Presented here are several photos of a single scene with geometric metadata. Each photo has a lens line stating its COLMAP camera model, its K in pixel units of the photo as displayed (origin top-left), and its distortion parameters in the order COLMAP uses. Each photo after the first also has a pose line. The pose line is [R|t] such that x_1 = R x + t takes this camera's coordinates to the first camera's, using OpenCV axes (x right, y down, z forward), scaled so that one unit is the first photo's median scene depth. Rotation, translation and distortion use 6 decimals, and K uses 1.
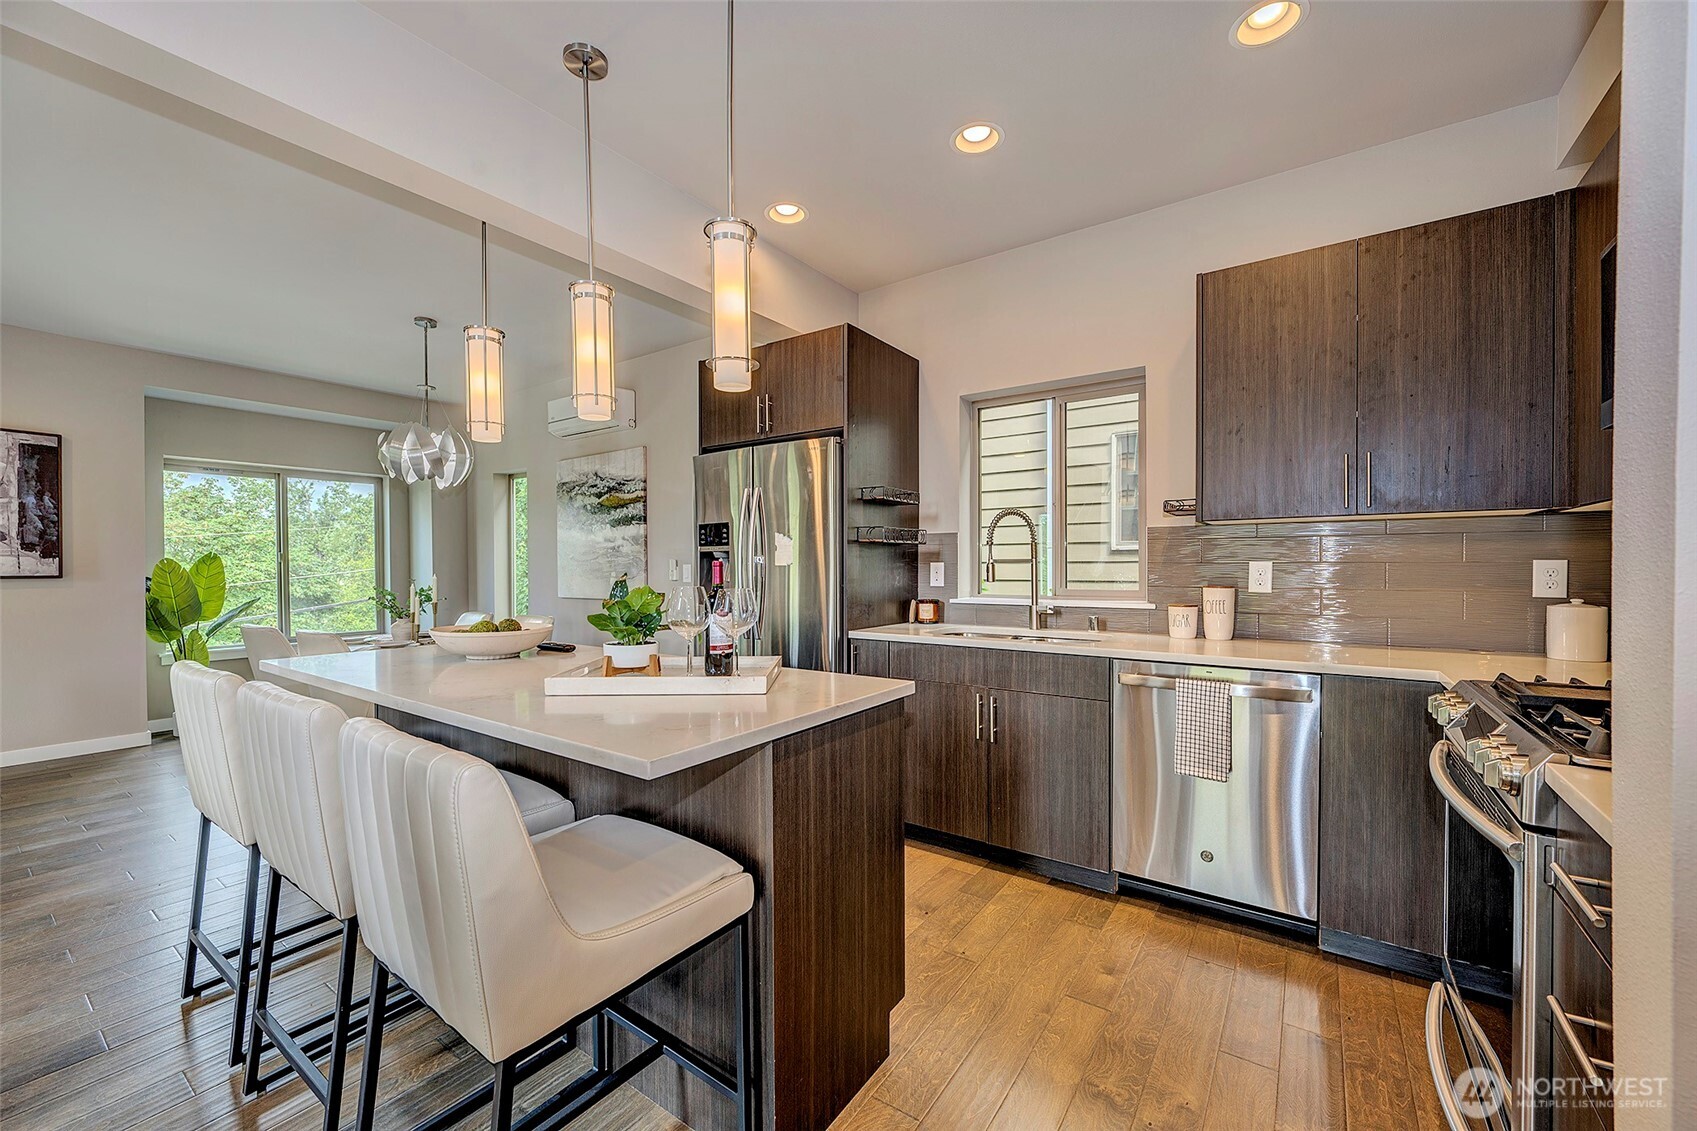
lens RADIAL K [[666.4, 0, 853.9], [0, 666.4, 572.7], [0, 0, 1]] dist [-0.002147, -0.000191]
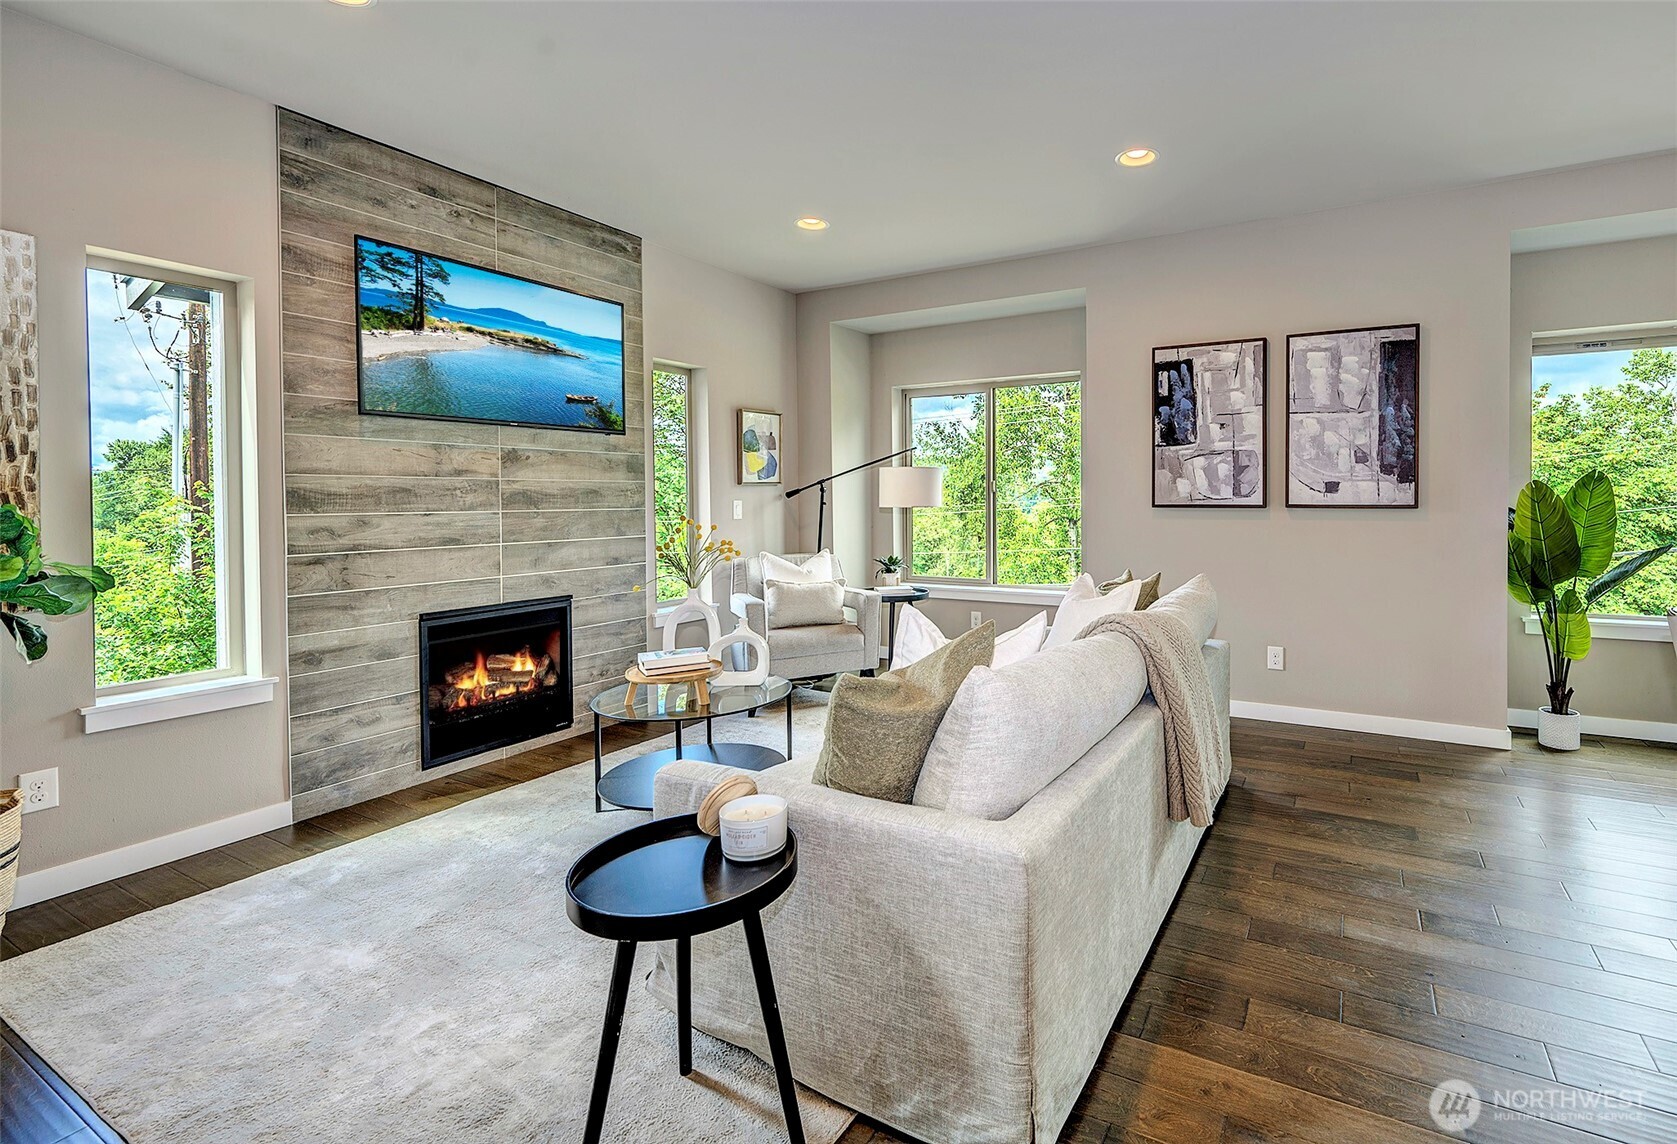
lens RADIAL K [[761.5, 0, 975.7], [0, 761.5, 506.6], [0, 0, 1]] dist [0.002701, 0.000429]
pose [[0.146523, 0.014745, -0.989097, -0.341497], [-0.005175, 0.999887, 0.014139, -0.003402], [0.989194, 0.003047, 0.146583, 0.316176]]
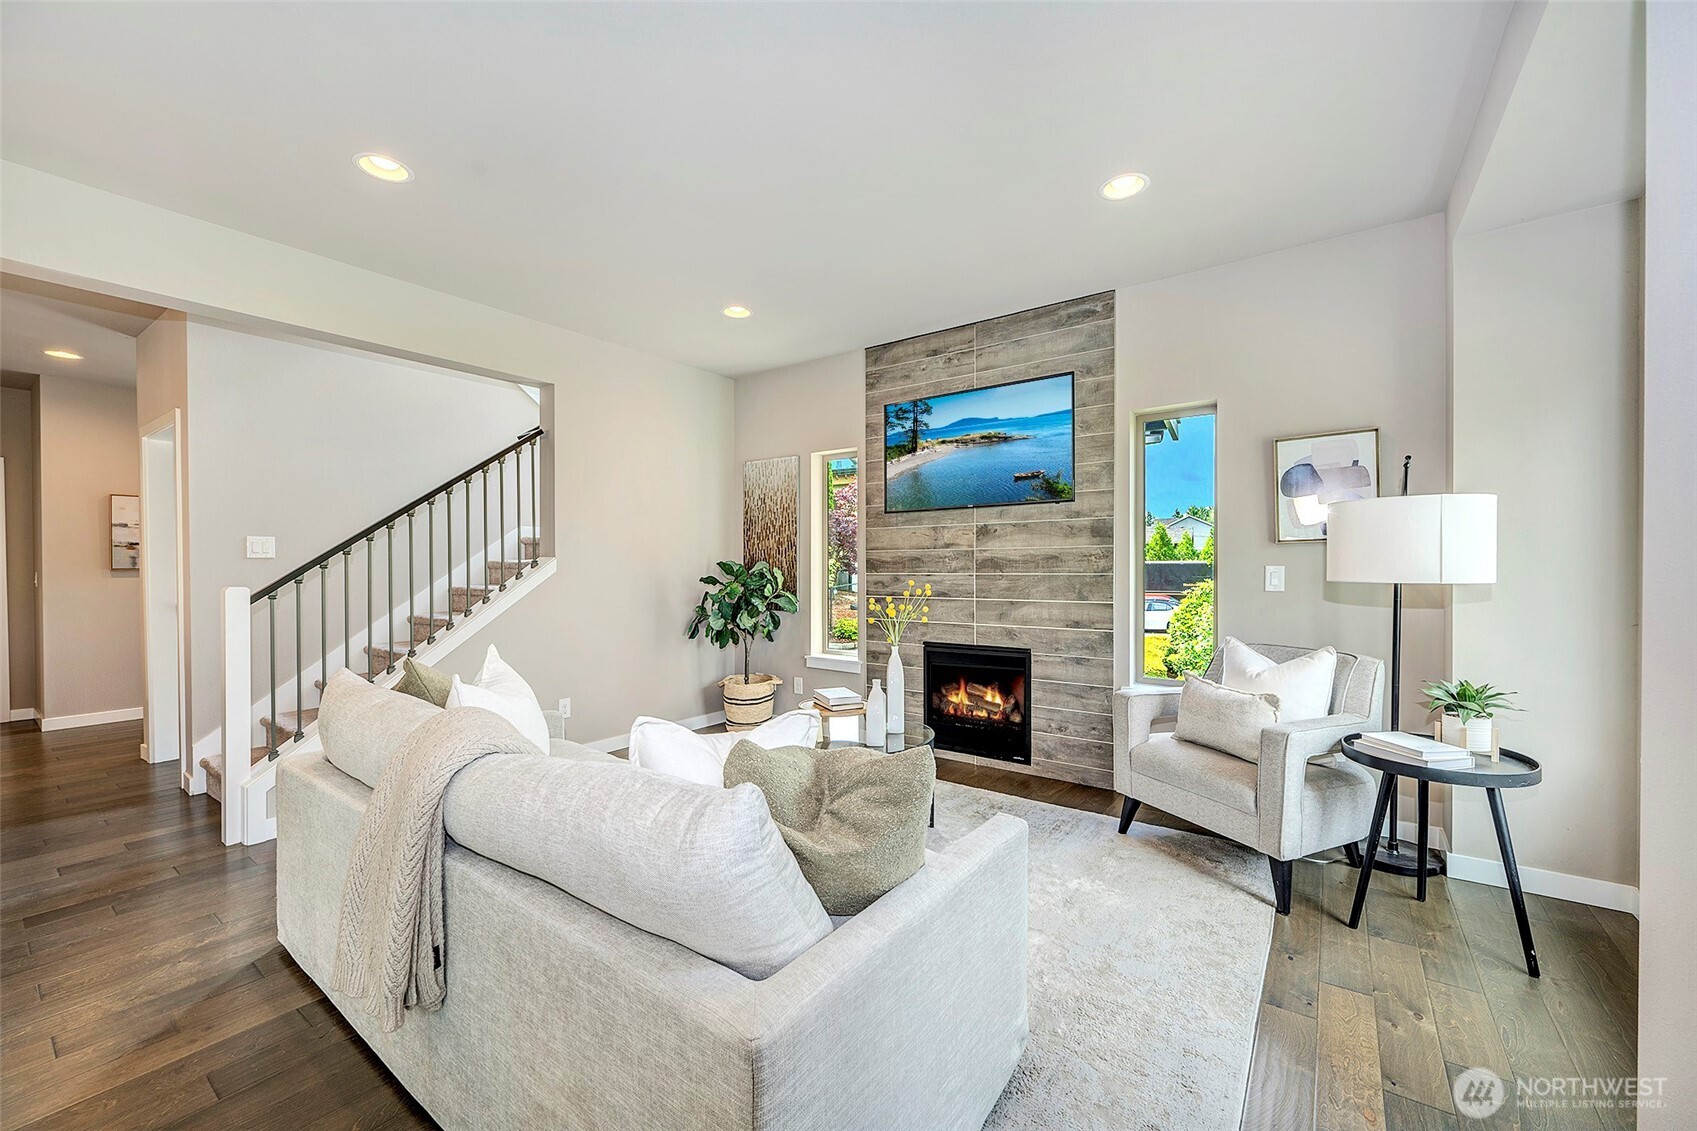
lens RADIAL K [[666.4, 0, 849.0], [0, 666.4, 576.8], [0, 0, 1]] dist [-0.002147, -0.000191]
pose [[-0.999911, 0.009492, 0.009344, -0.910761], [0.009724, 0.999636, 0.025150, -0.004735], [-0.009102, 0.025239, -0.999640, 0.748950]]
